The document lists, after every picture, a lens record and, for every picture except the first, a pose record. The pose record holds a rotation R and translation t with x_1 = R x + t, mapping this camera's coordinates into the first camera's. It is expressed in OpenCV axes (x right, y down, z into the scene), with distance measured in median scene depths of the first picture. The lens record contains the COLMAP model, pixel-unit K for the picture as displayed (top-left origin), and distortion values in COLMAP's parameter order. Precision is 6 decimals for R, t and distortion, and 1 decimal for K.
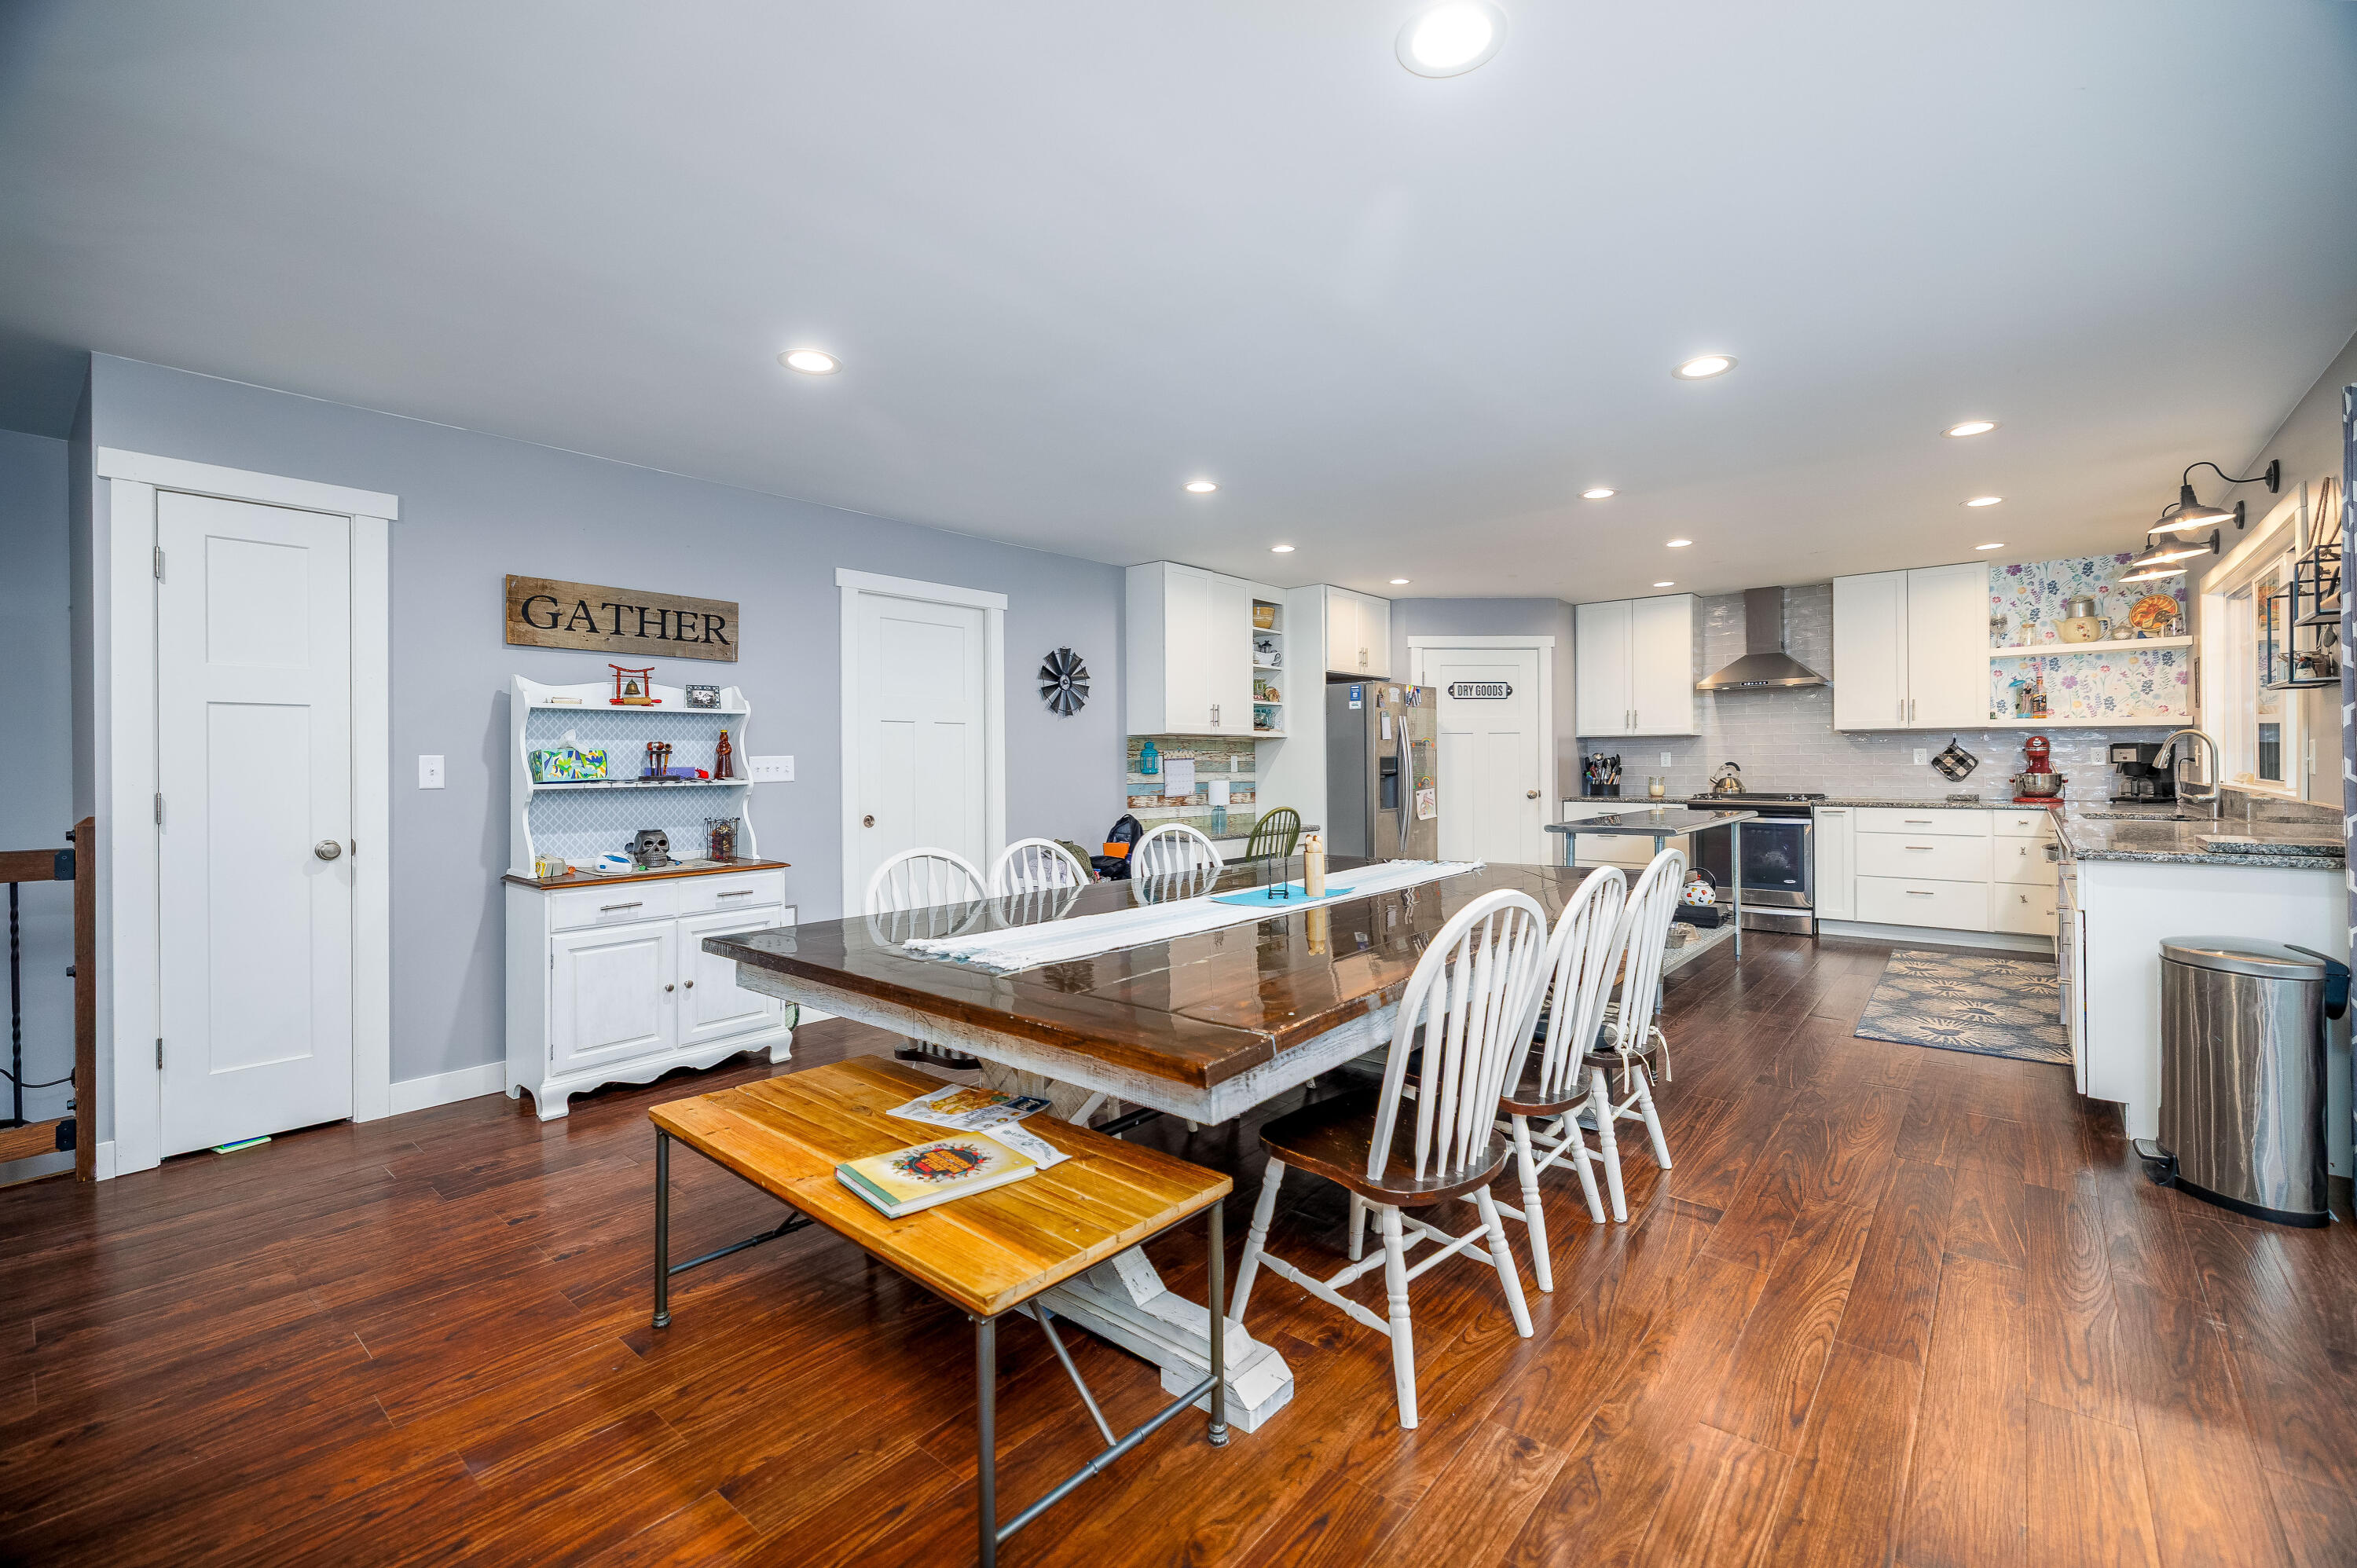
lens RADIAL K [[994.7, 0, 1176.8], [0, 994.7, 751.2], [0, 0, 1]] dist [0.000730, -0.001098]
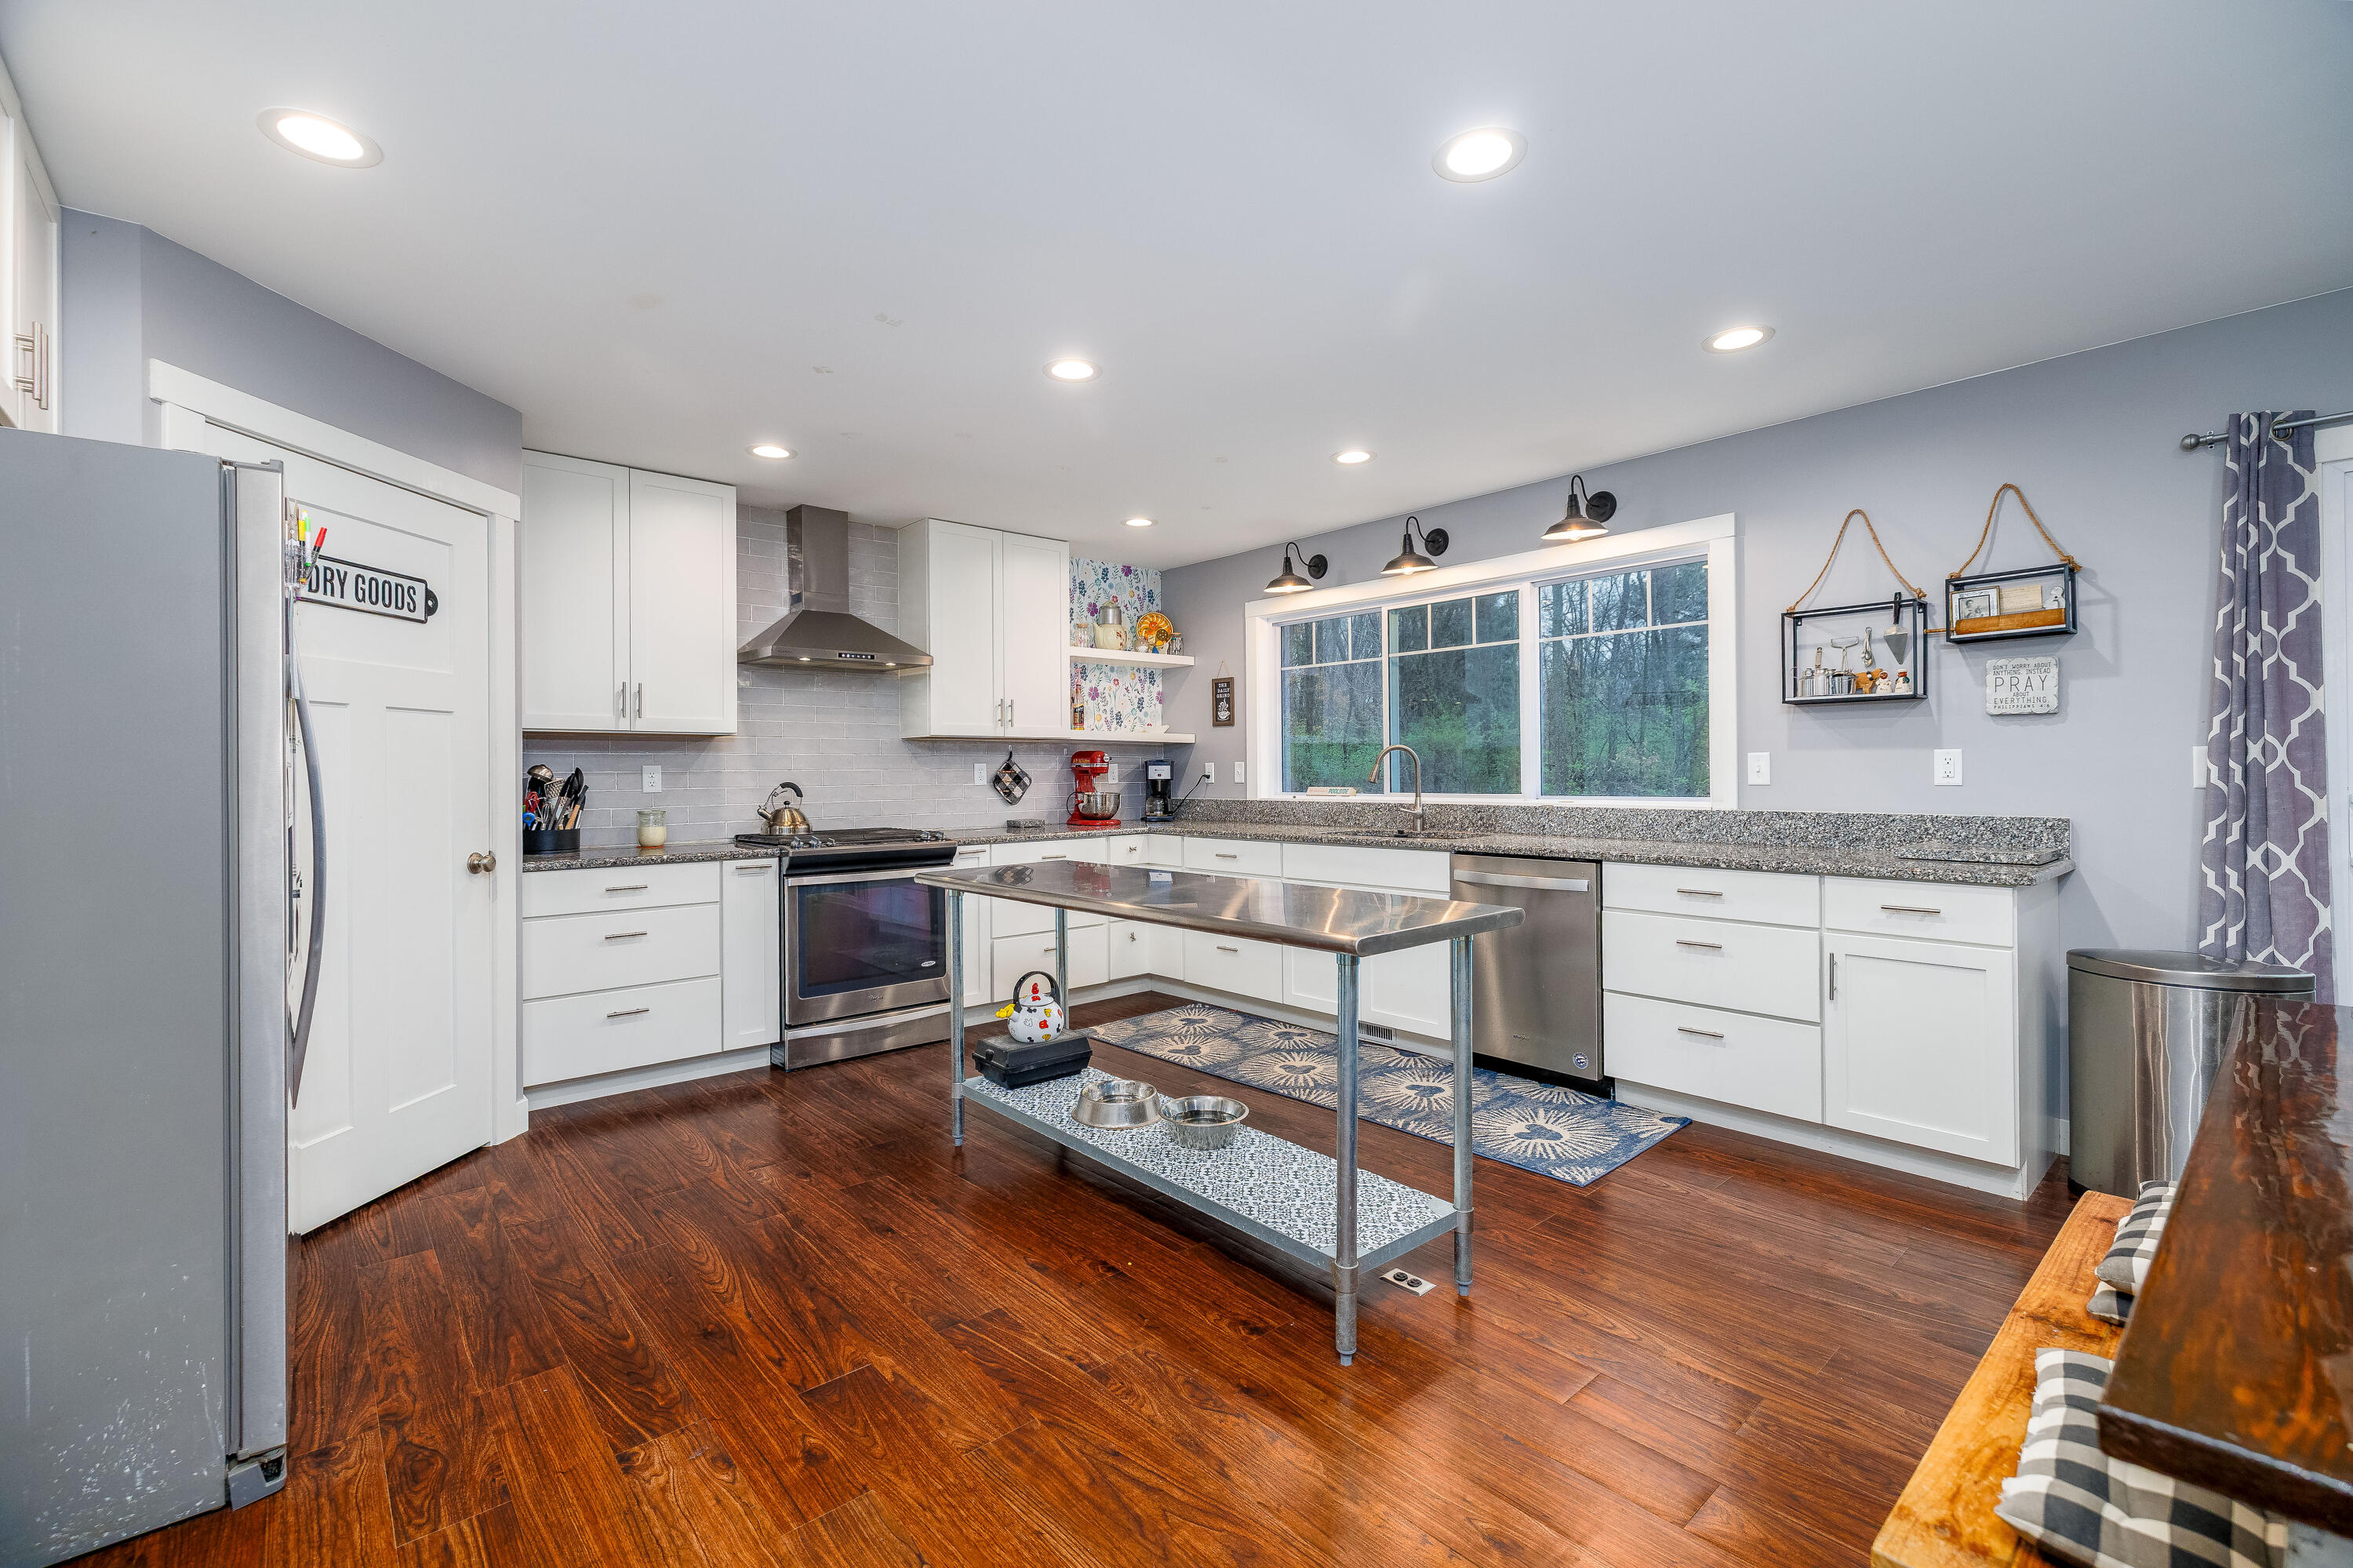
lens RADIAL K [[993.1, 0, 1171.8], [0, 993.1, 825.0], [0, 0, 1]] dist [0.000730, -0.001098]
pose [[0.139023, -0.046513, 0.989196, -0.016970], [-0.000475, 0.998893, 0.047036, 0.009385], [-0.990289, -0.007009, 0.138847, 0.781904]]
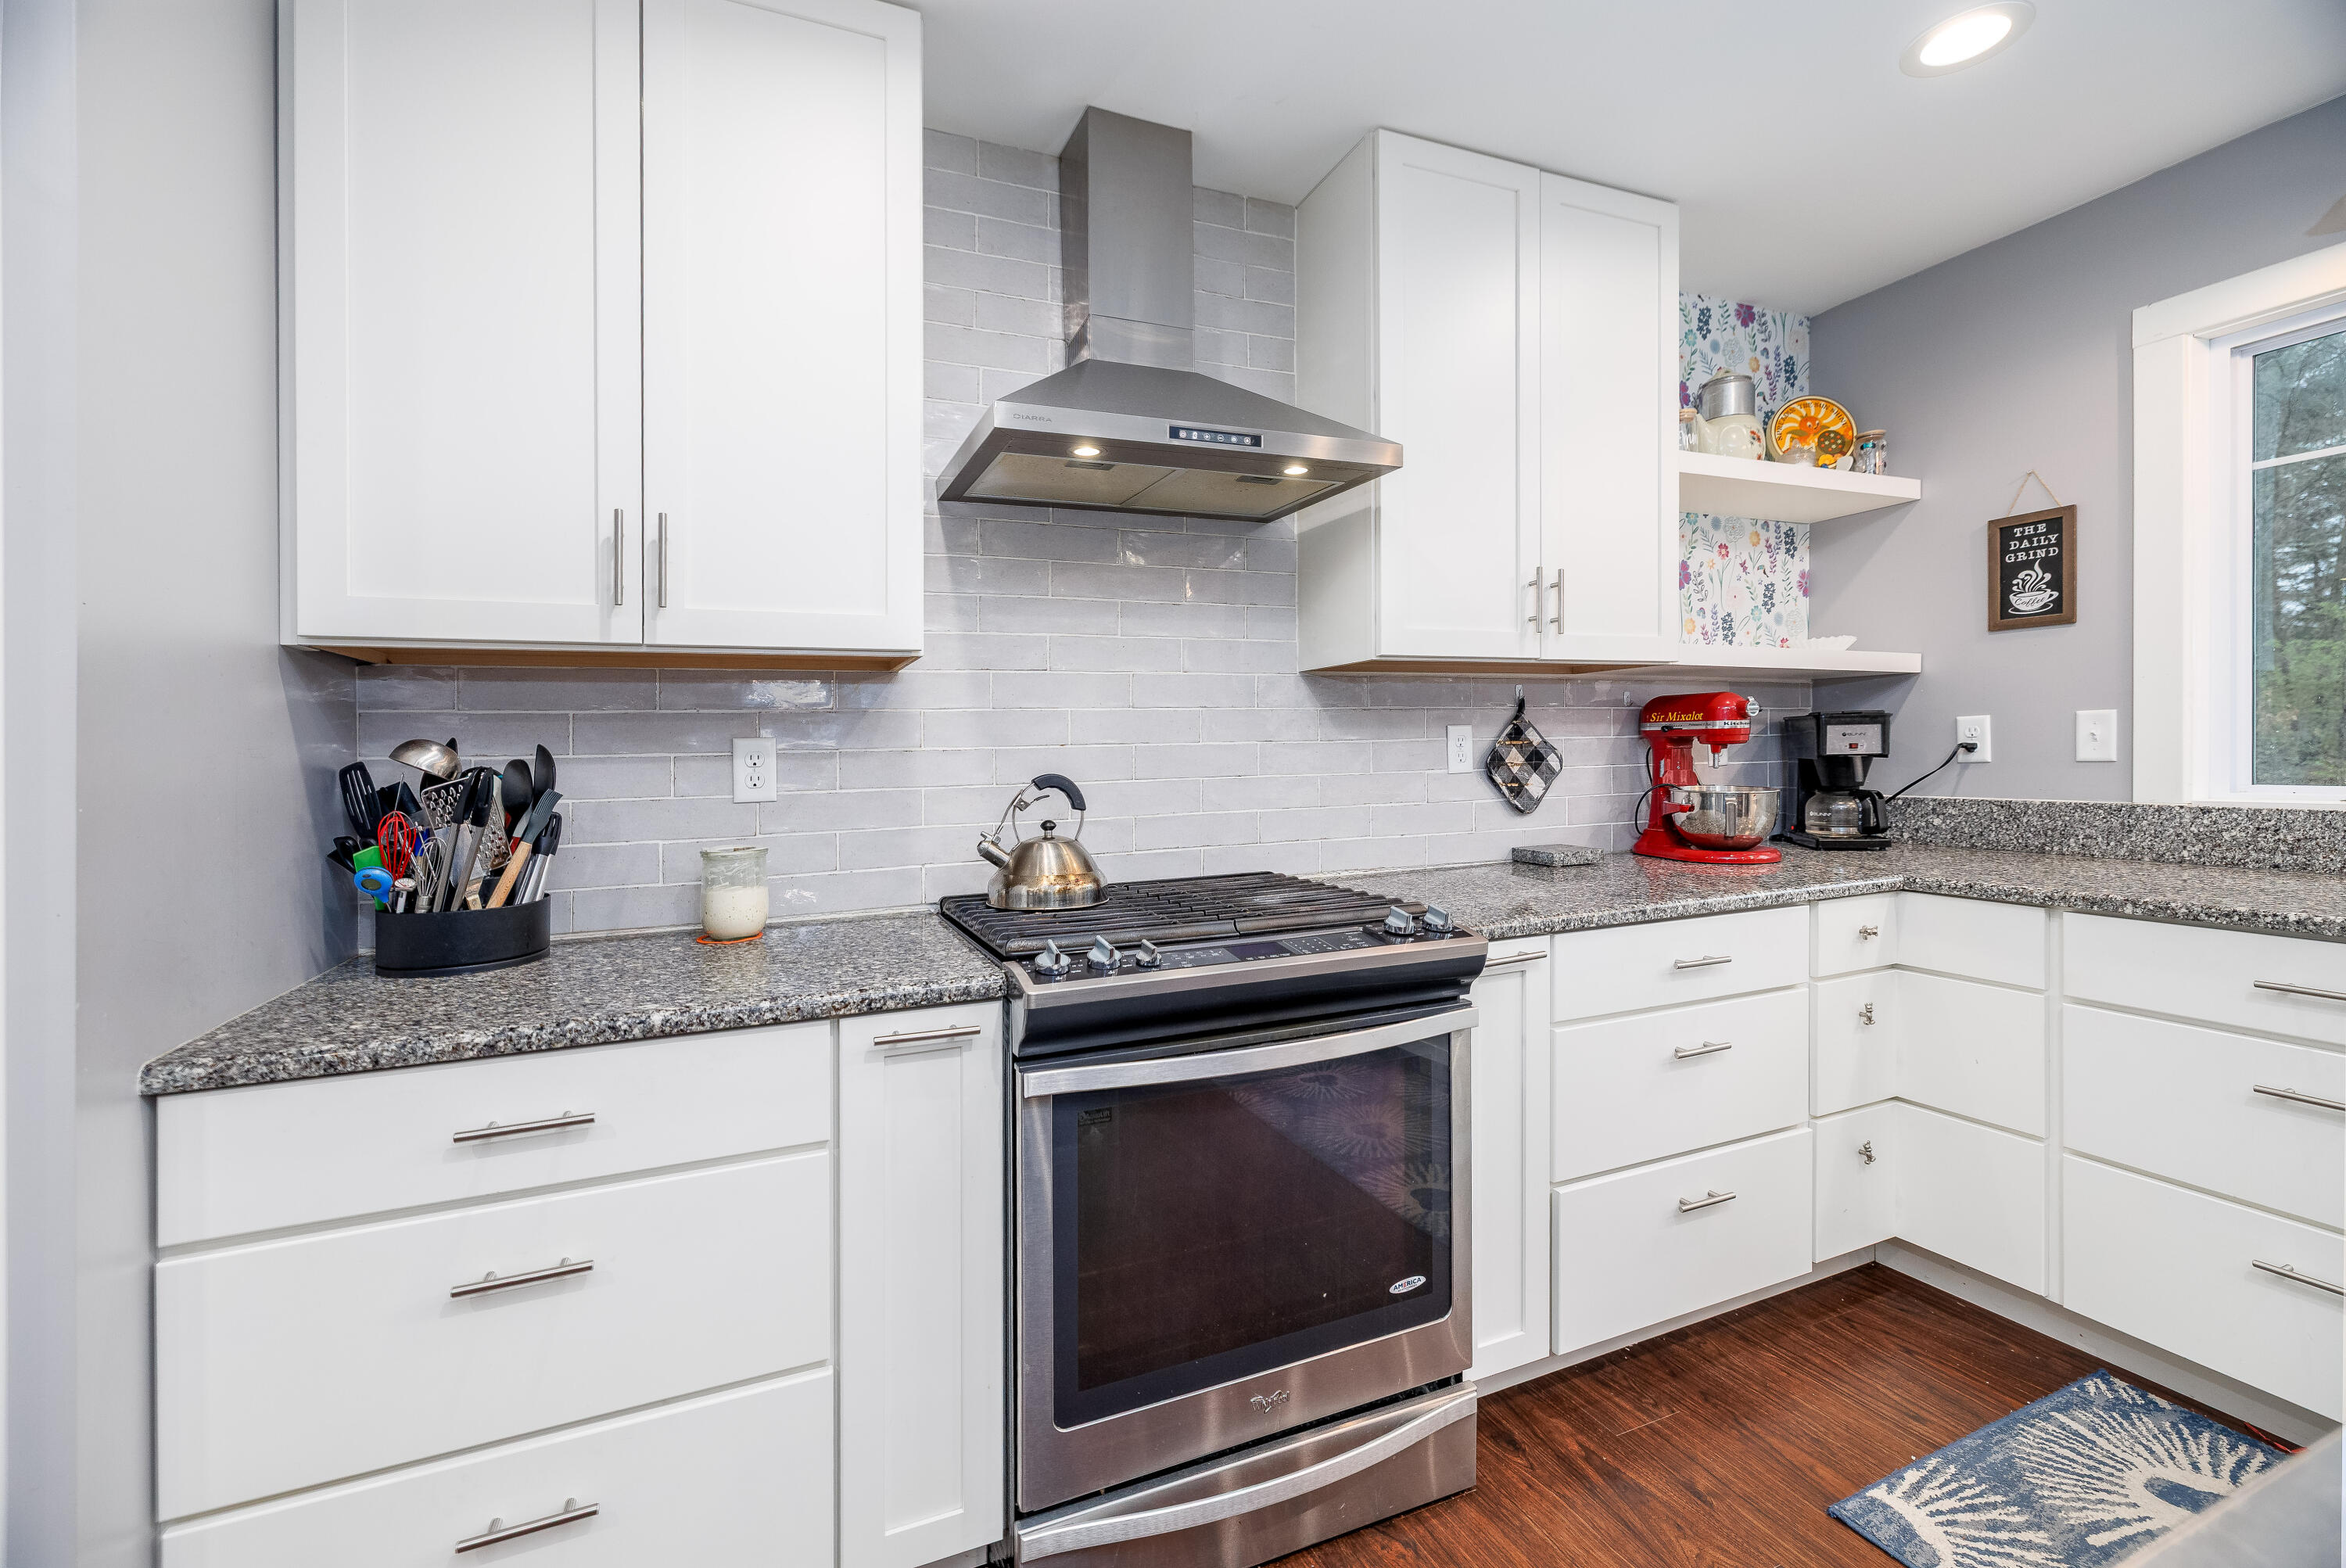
lens RADIAL K [[990.2, 0, 1167.5], [0, 990.2, 771.1], [0, 0, 1]] dist [0.000730, -0.001098]
pose [[0.440253, -0.019418, 0.897664, 0.397581], [0.012052, 0.999804, 0.015717, 0.007243], [-0.897793, 0.003899, 0.440401, 0.991166]]
